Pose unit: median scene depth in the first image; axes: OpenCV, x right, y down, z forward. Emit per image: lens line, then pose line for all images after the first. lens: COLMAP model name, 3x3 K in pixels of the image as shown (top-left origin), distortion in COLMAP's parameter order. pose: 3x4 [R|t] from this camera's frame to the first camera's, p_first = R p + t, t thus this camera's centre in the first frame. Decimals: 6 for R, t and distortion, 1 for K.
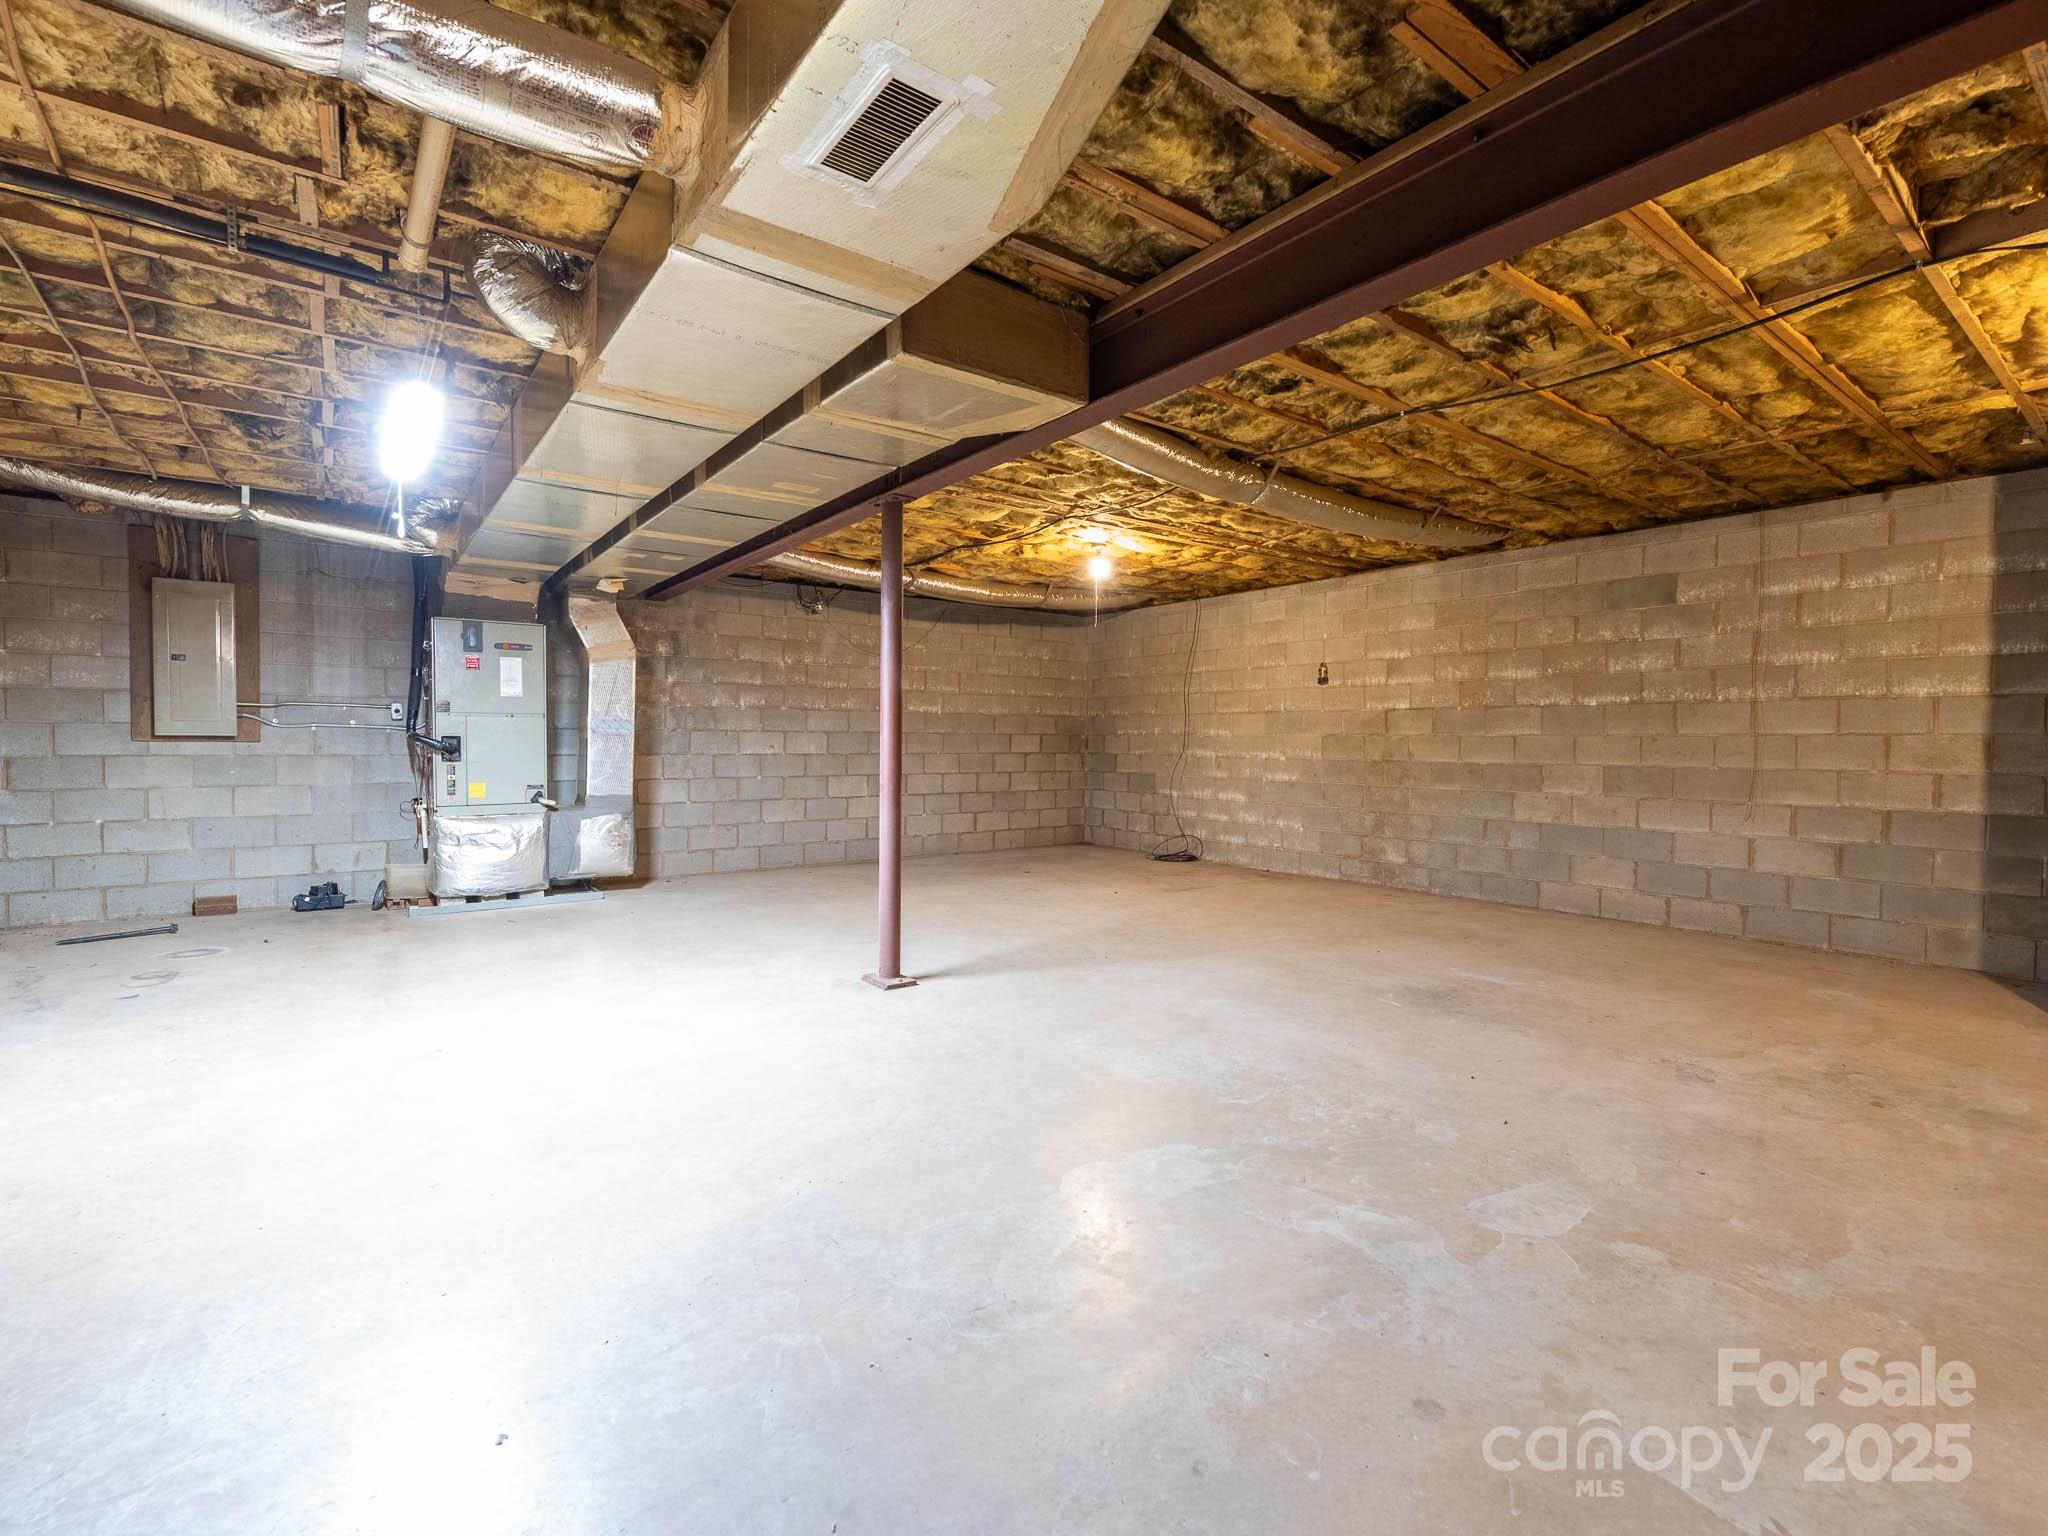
lens RADIAL K [[923.1, 0, 1034.4], [0, 923.1, 757.6], [0, 0, 1]] dist [-0.011485, 0.000100]
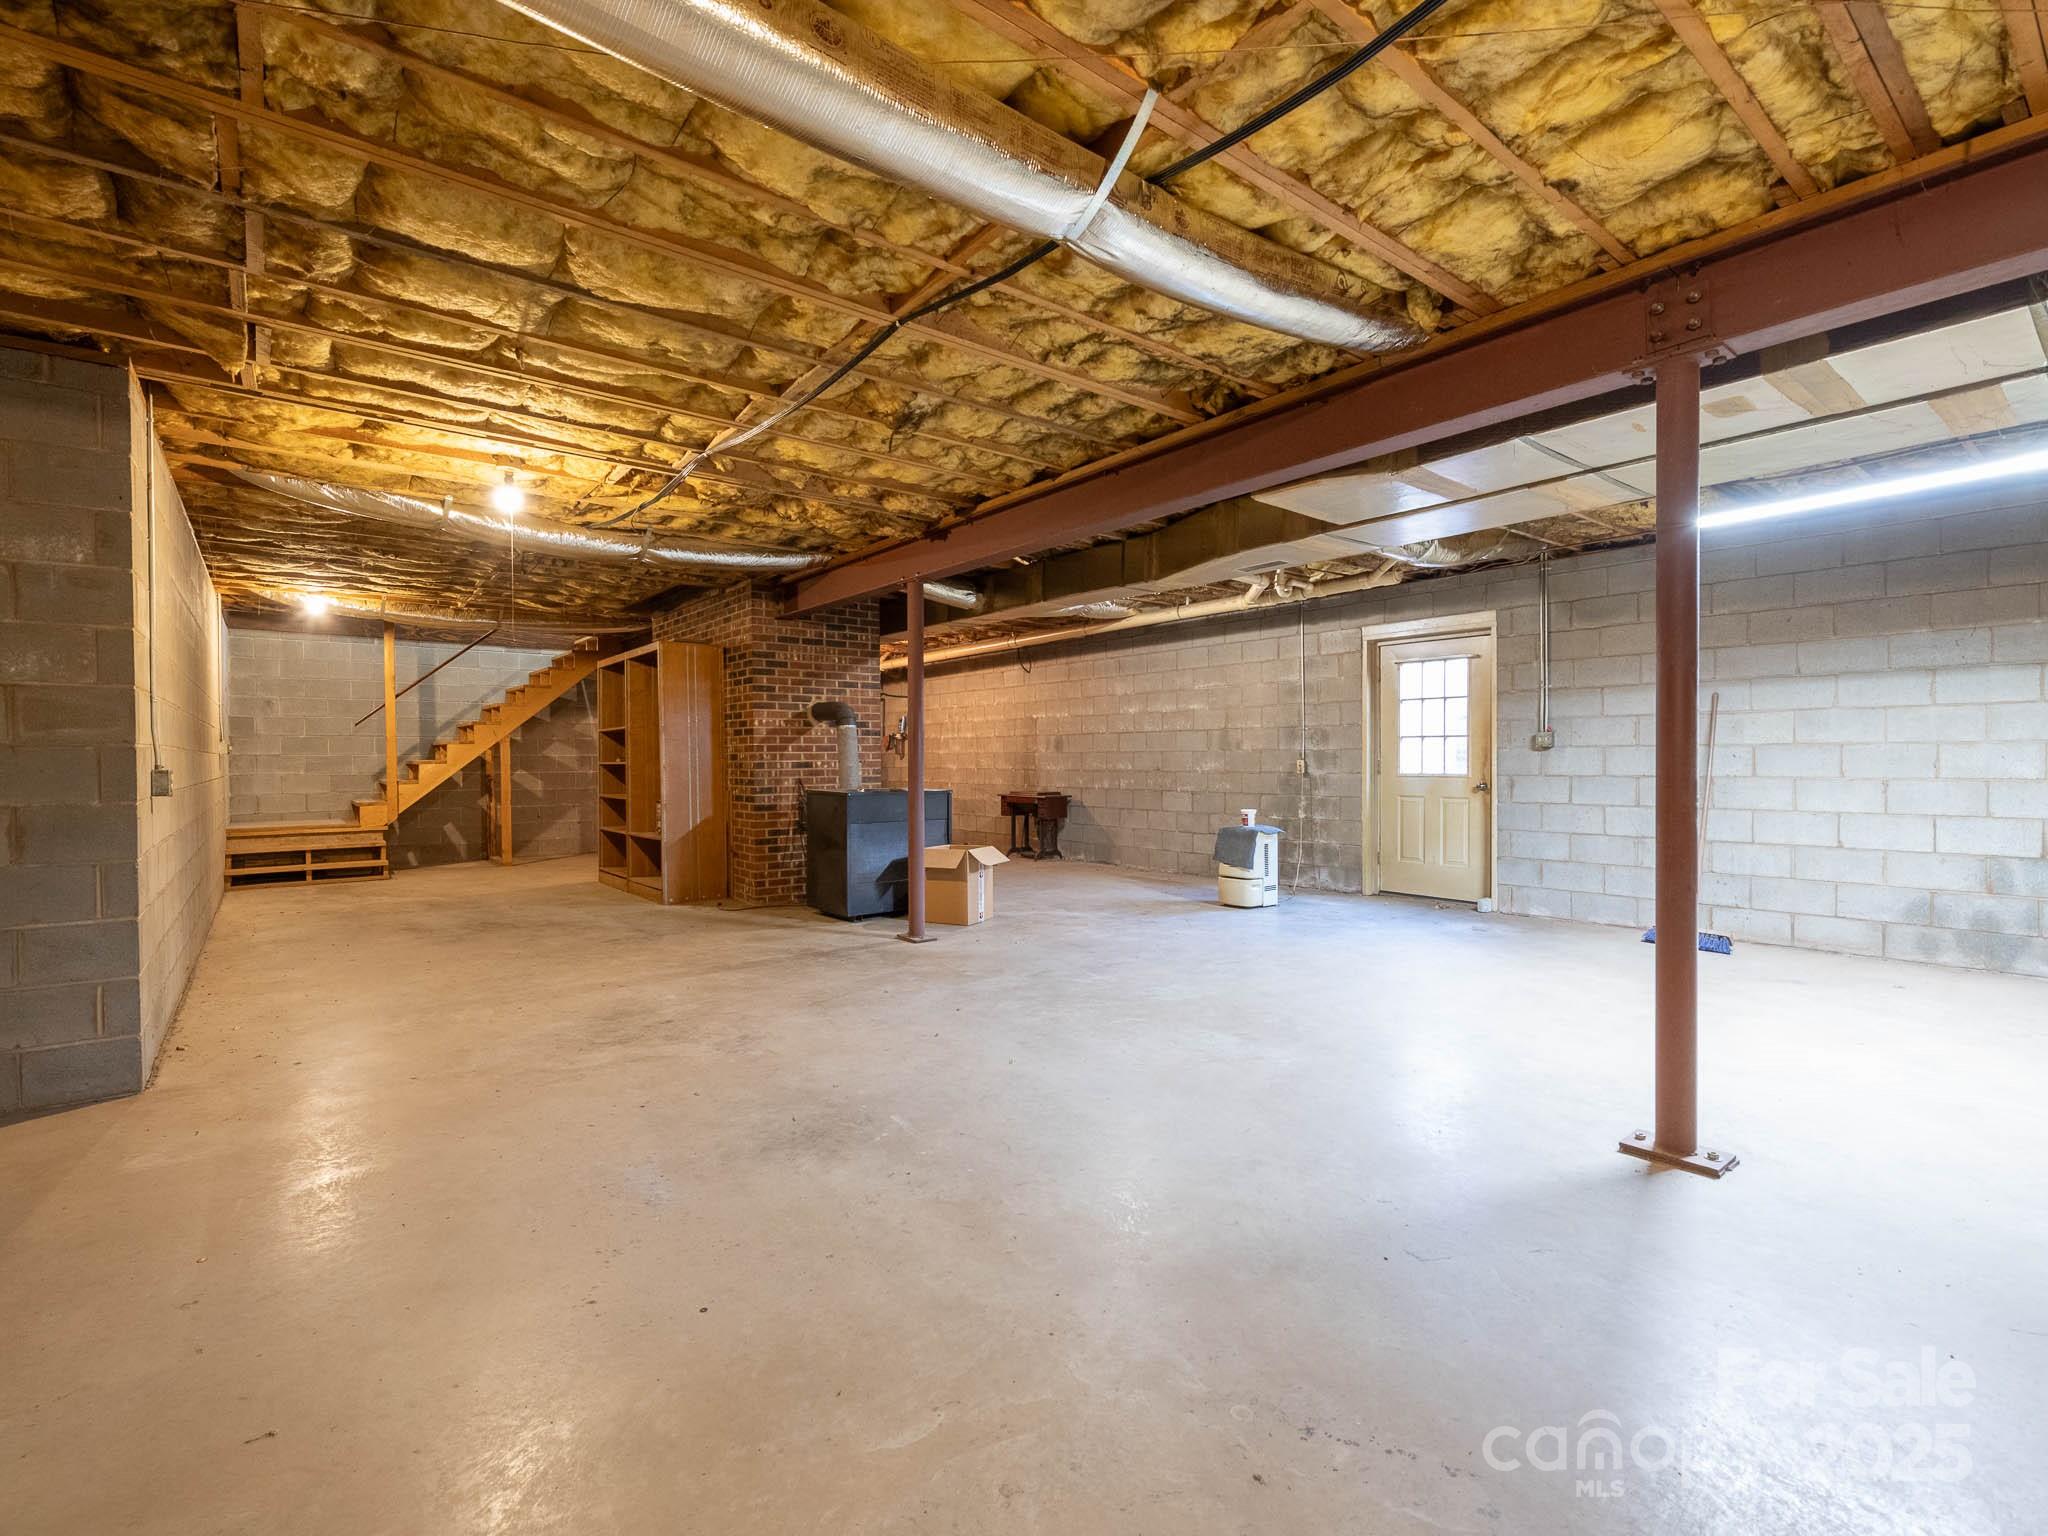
lens RADIAL K [[923.1, 0, 1011.7], [0, 923.1, 763.7], [0, 0, 1]] dist [-0.011485, 0.000100]
pose [[-0.999689, 0.000186, -0.024957, 0.344093], [-0.000531, 0.999588, 0.028703, -0.037601], [0.024952, 0.028707, -0.999276, 1.862496]]
